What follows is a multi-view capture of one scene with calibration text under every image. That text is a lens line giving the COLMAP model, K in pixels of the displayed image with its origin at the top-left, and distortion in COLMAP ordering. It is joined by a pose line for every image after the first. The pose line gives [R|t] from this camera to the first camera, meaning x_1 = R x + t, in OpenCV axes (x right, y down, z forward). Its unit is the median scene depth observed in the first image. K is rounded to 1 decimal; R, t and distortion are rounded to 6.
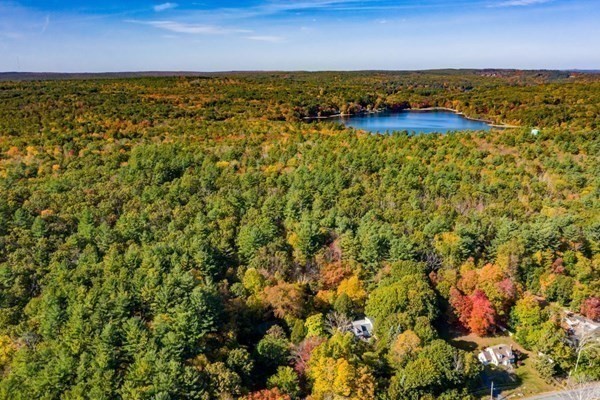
lens RADIAL K [[484.9, 0, 300.0], [0, 484.9, 200.0], [0, 0, 1]] dist [-0.007199, -0.004482]
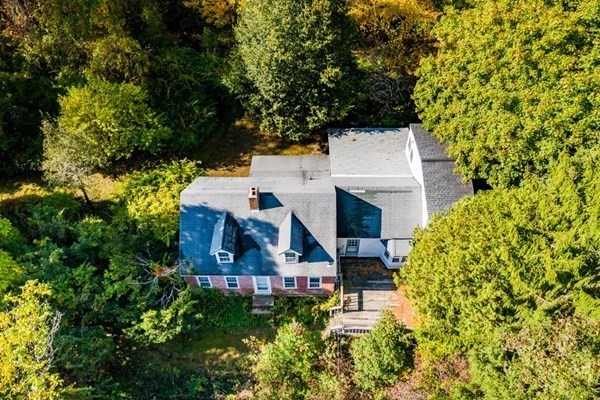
lens RADIAL K [[484.9, 0, 300.0], [0, 484.9, 200.0], [0, 0, 1]] dist [-0.007199, -0.004482]
pose [[0.960770, 0.209569, -0.181666, 0.143687], [-0.060006, 0.796567, 0.601564, 0.181787], [0.270778, -0.567064, 0.777893, 0.914561]]
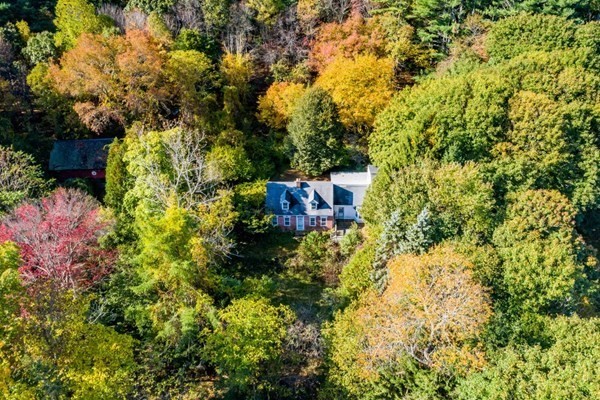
lens RADIAL K [[484.9, 0, 300.0], [0, 484.9, 200.0], [0, 0, 1]] dist [-0.007199, -0.004482]
pose [[0.953095, 0.157305, -0.258584, 0.192558], [-0.066833, 0.942625, 0.327095, 0.169073], [0.295202, -0.294471, 0.908924, 0.721670]]
